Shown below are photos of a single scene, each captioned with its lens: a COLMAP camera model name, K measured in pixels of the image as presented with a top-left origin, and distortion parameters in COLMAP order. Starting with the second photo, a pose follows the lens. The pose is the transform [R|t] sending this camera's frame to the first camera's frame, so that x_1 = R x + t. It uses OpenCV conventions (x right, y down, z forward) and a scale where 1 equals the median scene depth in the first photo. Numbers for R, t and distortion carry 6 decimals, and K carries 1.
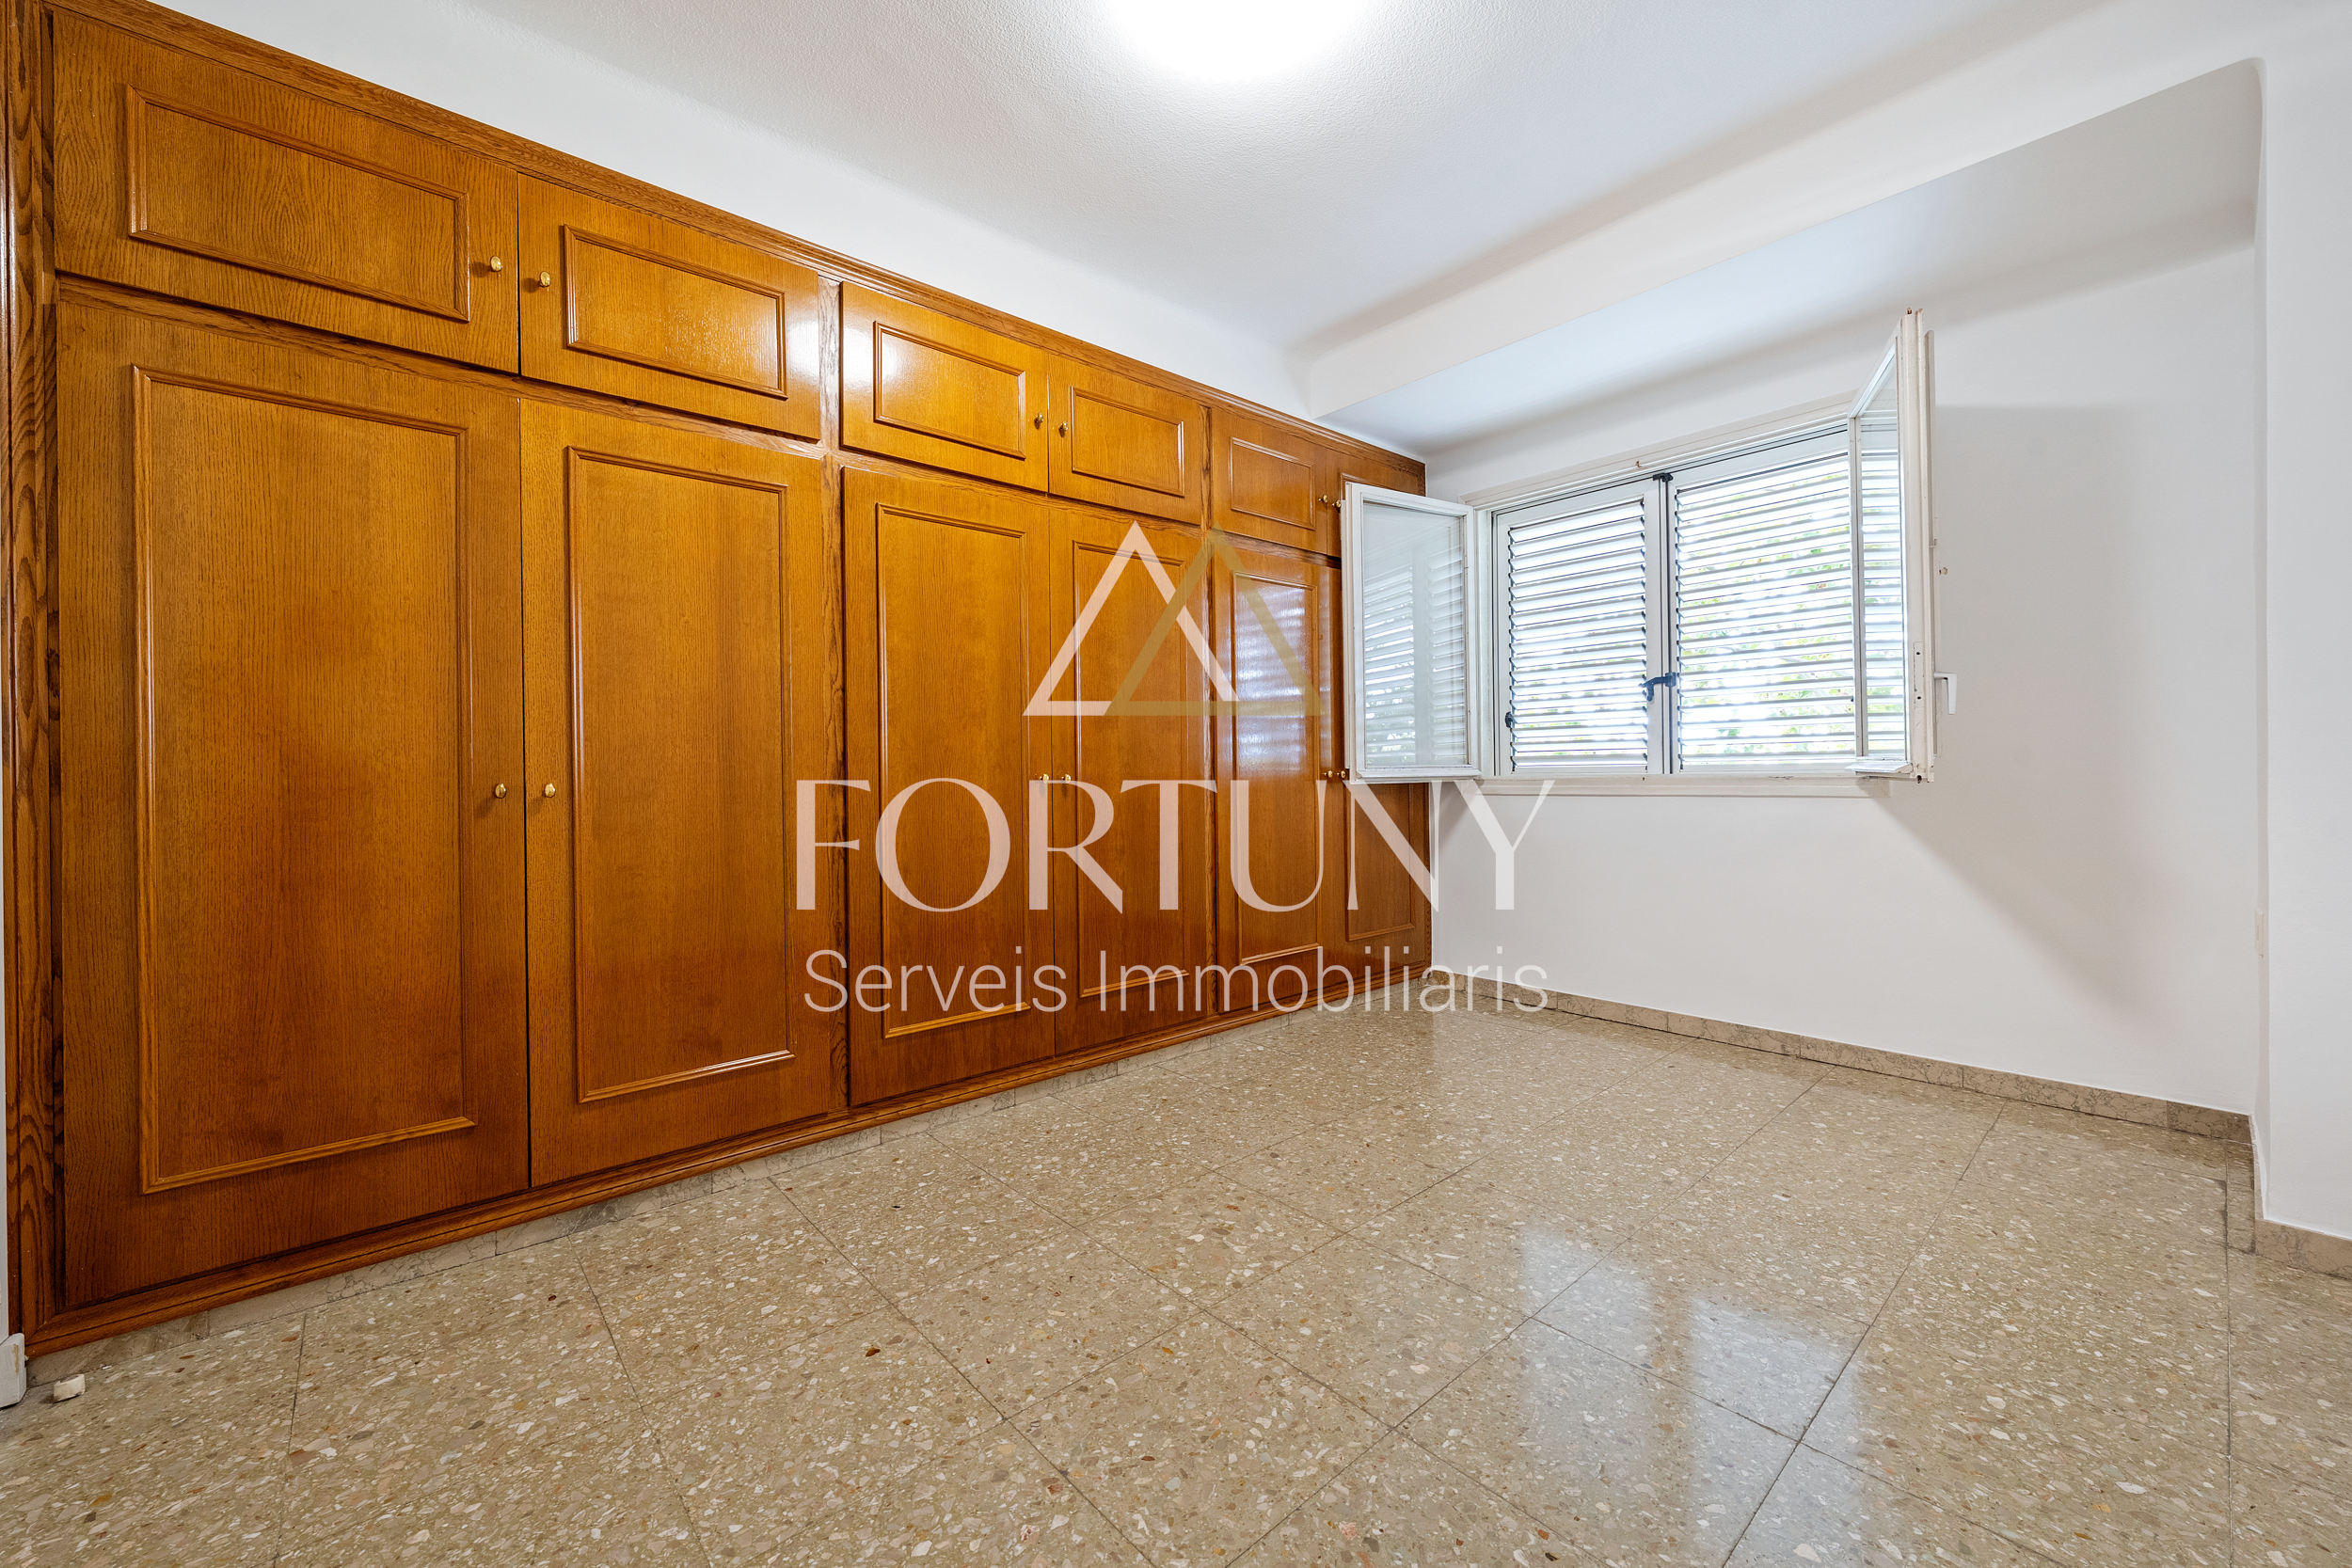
lens RADIAL K [[915.9, 0, 1161.8], [0, 915.9, 775.1], [0, 0, 1]] dist [-0.000577, 0.000265]
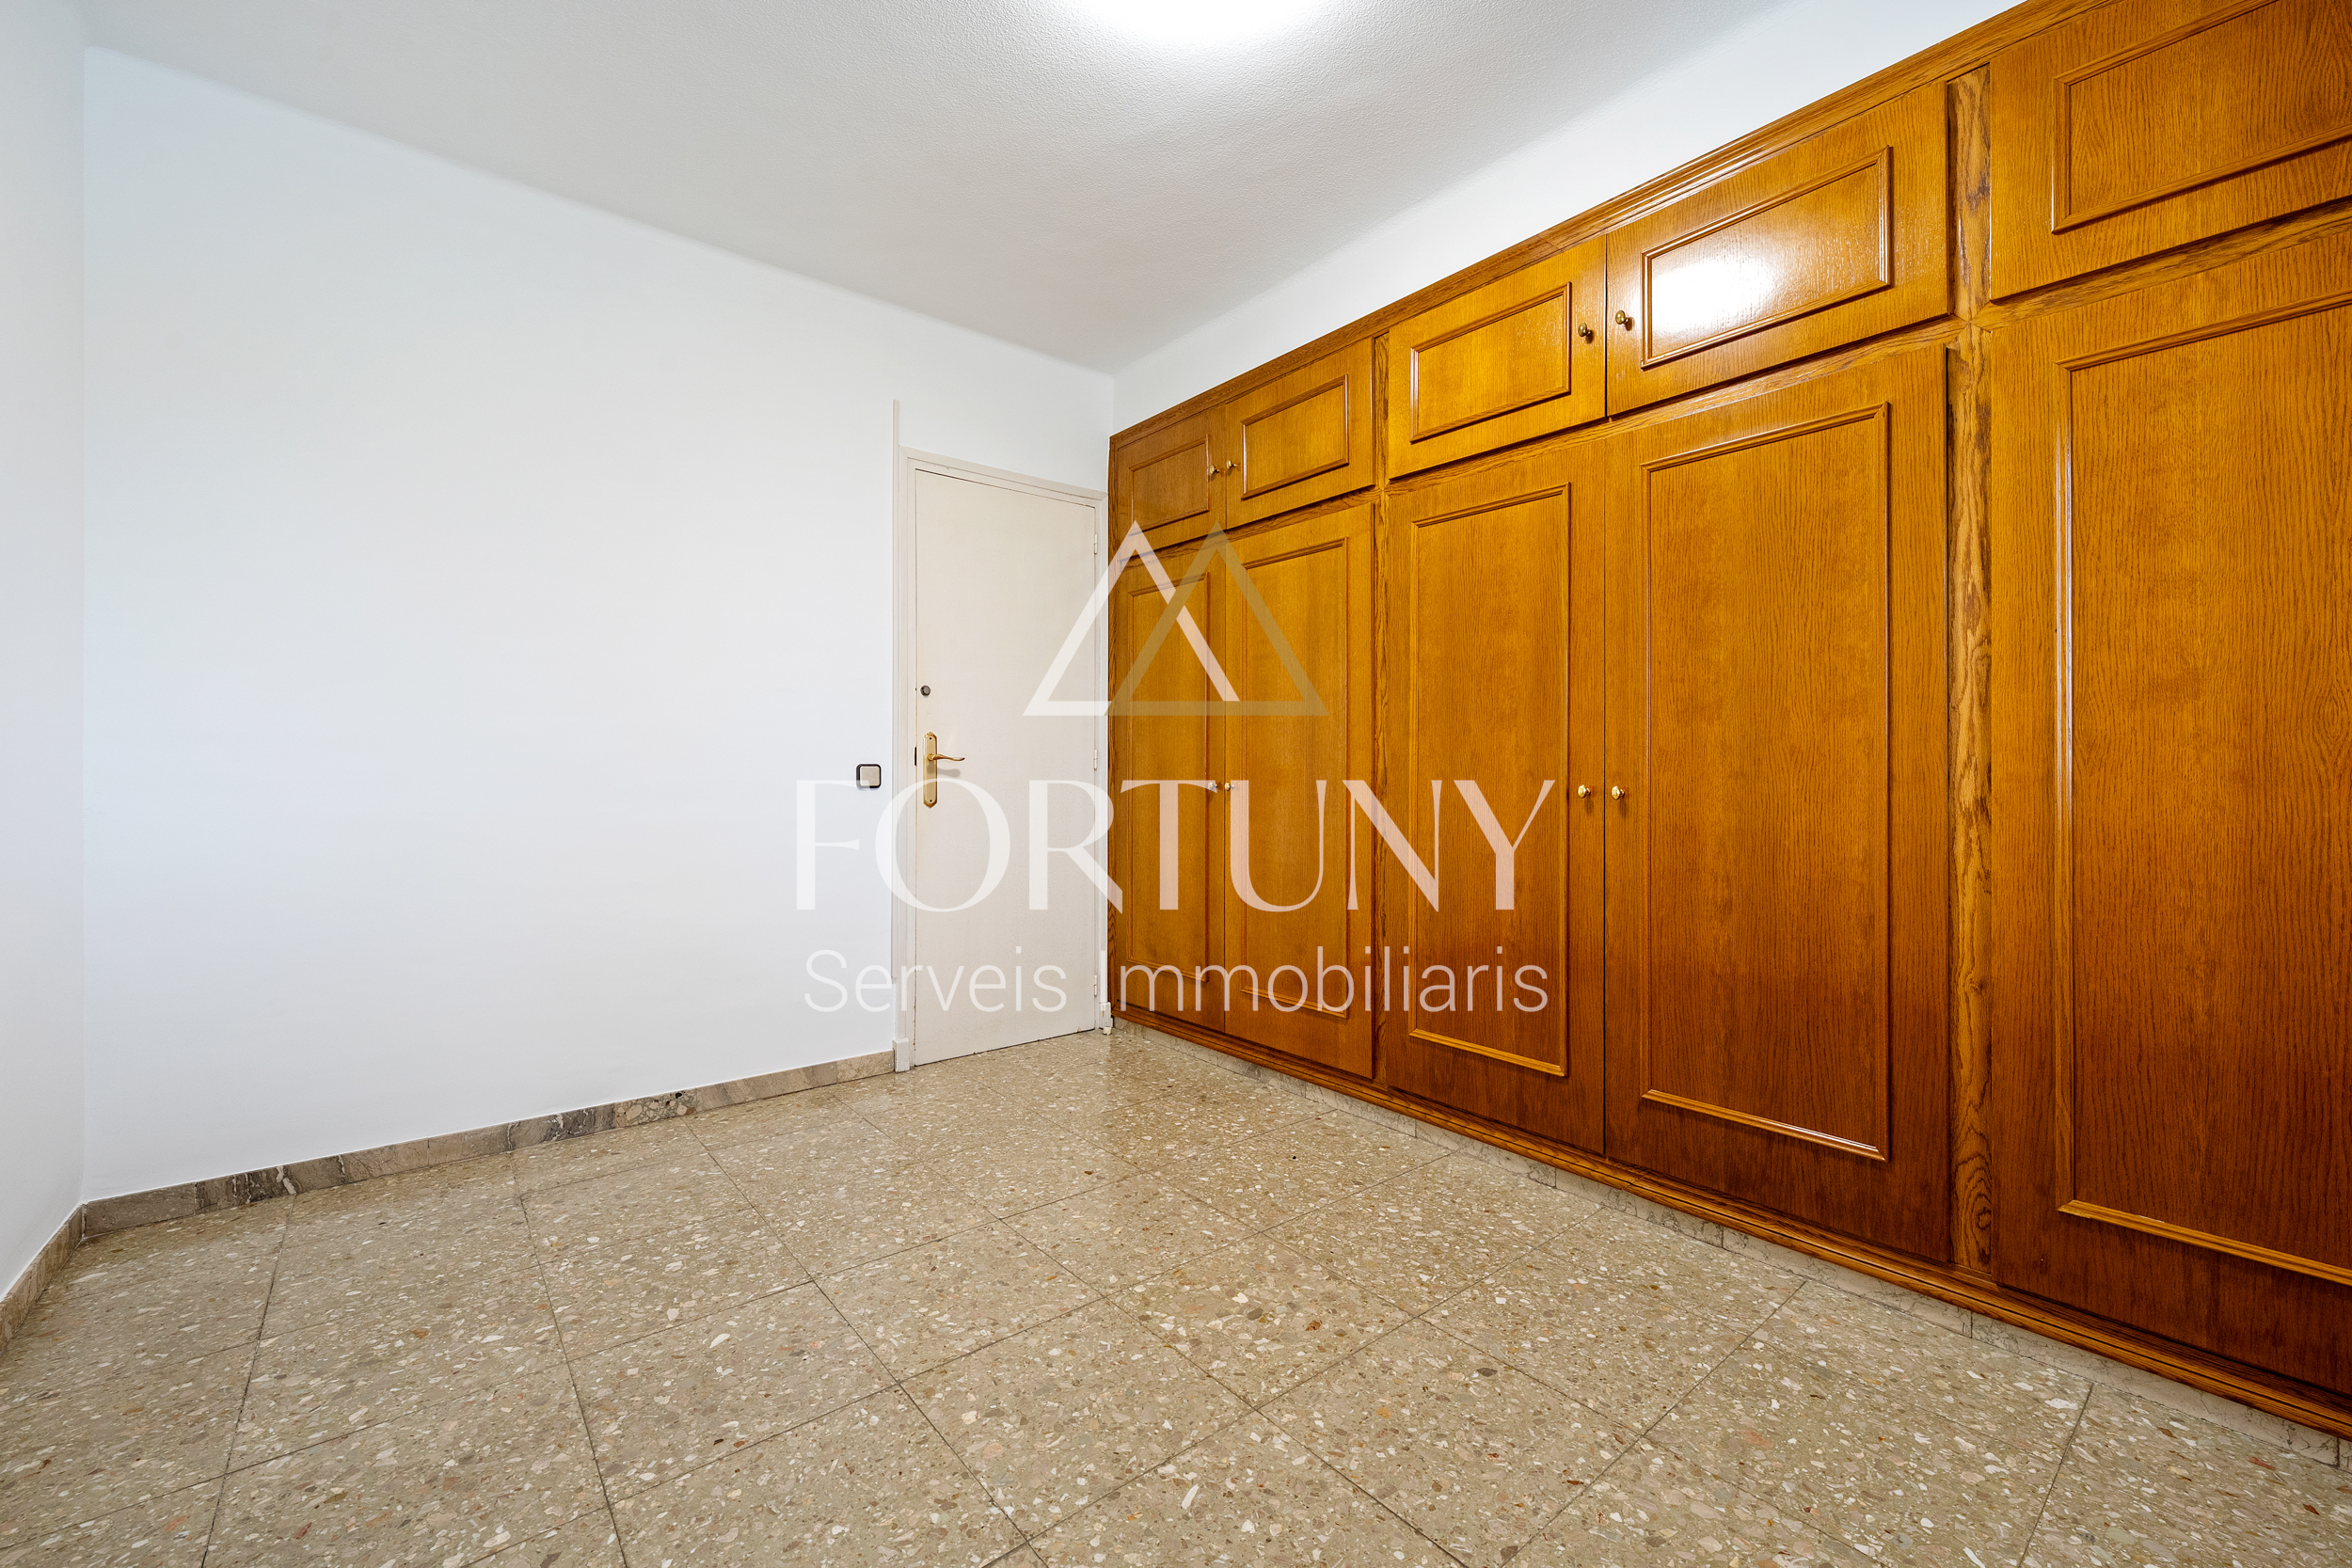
lens RADIAL K [[915.9, 0, 1162.0], [0, 915.9, 775.6], [0, 0, 1]] dist [-0.000577, 0.000265]
pose [[-0.016438, 0.013610, -0.999772, 0.854019], [-0.011800, 0.999835, 0.013805, -0.020626], [0.999795, 0.012024, -0.016274, 0.848110]]
